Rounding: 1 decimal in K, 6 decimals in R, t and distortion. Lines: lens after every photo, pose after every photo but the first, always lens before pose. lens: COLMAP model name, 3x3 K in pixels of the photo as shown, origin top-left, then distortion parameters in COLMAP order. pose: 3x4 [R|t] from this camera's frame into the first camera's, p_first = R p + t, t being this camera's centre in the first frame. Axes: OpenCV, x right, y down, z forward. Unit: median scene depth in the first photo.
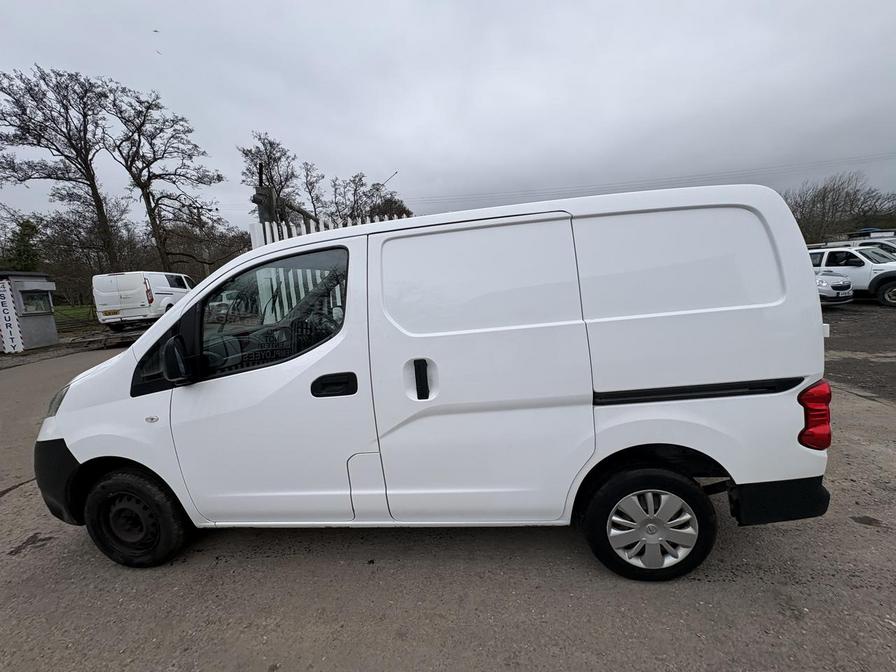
lens RADIAL K [[354.7, 0, 448.0], [0, 354.7, 336.0], [0, 0, 1]] dist [0.001340, -0.000226]
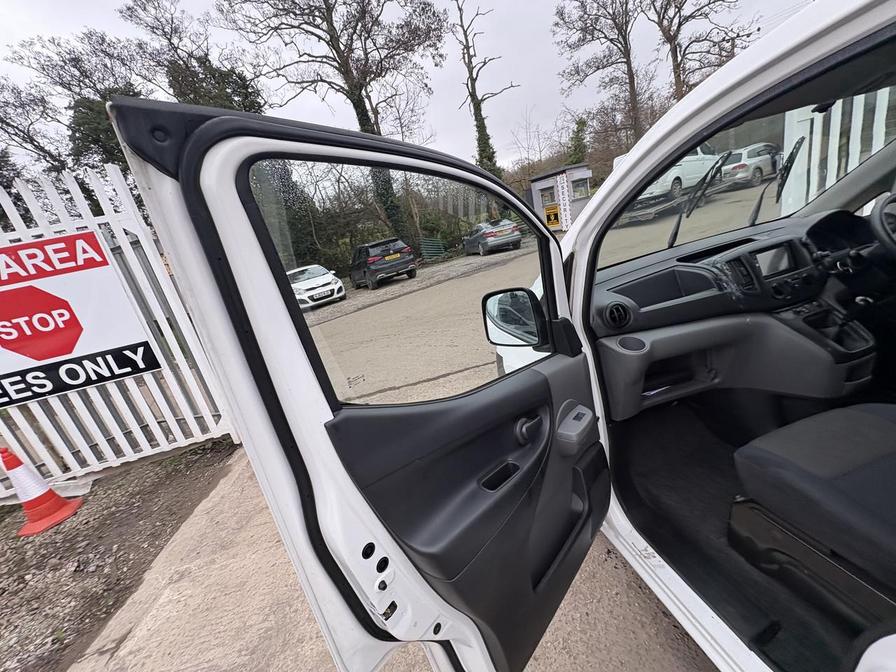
lens RADIAL K [[359.6, 0, 448.0], [0, 359.6, 333.2], [0, 0, 1]] dist [0.001786, -0.000019]
pose [[0.342839, 0.260240, -0.902628, -0.017325], [0.060700, 0.952716, 0.297737, -0.009866], [0.937431, -0.156865, 0.310831, 0.047119]]
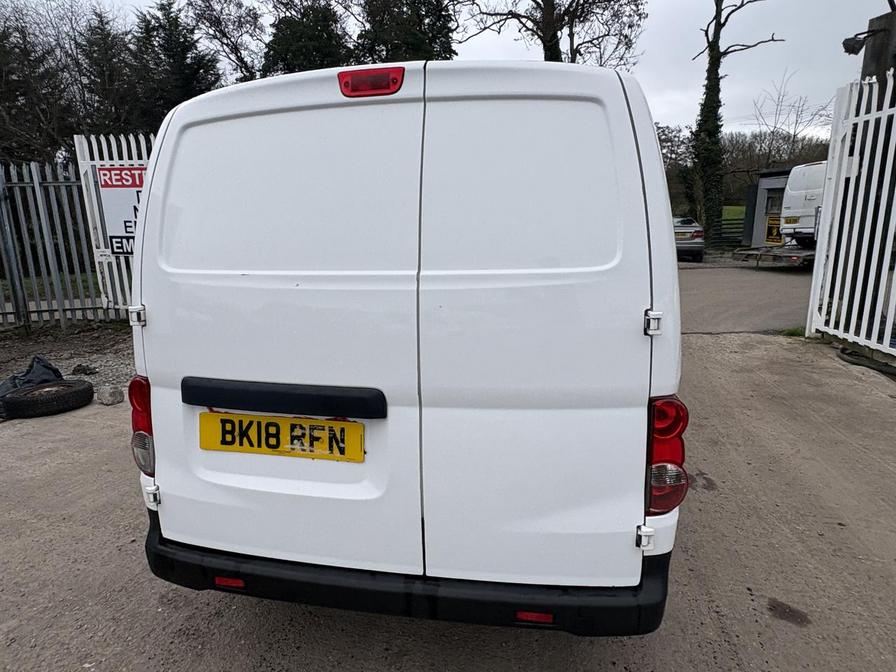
lens RADIAL K [[537.5, 0, 449.1], [0, 537.5, 329.5], [0, 0, 1]] dist [0.005339, -0.001262]
pose [[-0.081054, 0.270428, -0.959322, 0.146649], [-0.127559, 0.951760, 0.279073, -0.026996], [0.988513, 0.144990, -0.042648, 0.122402]]
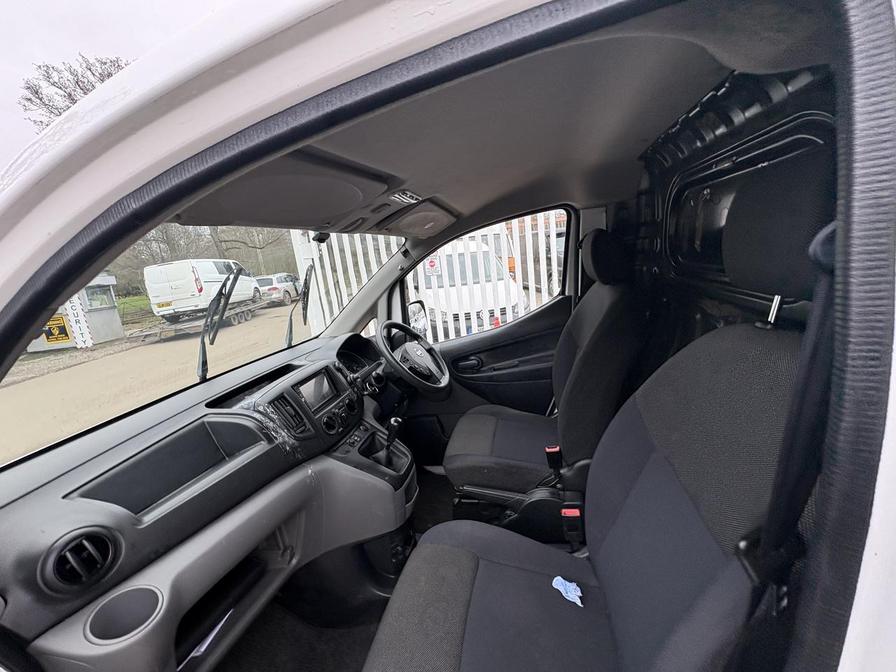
lens RADIAL K [[360.9, 0, 448.5], [0, 360.9, 334.4], [0, 0, 1]] dist [-0.001867, 0.000189]
pose [[0.990589, -0.031226, -0.133259, -0.028667], [0.040680, 0.996799, 0.068822, -0.011163], [0.130683, -0.073596, 0.988689, 0.067524]]
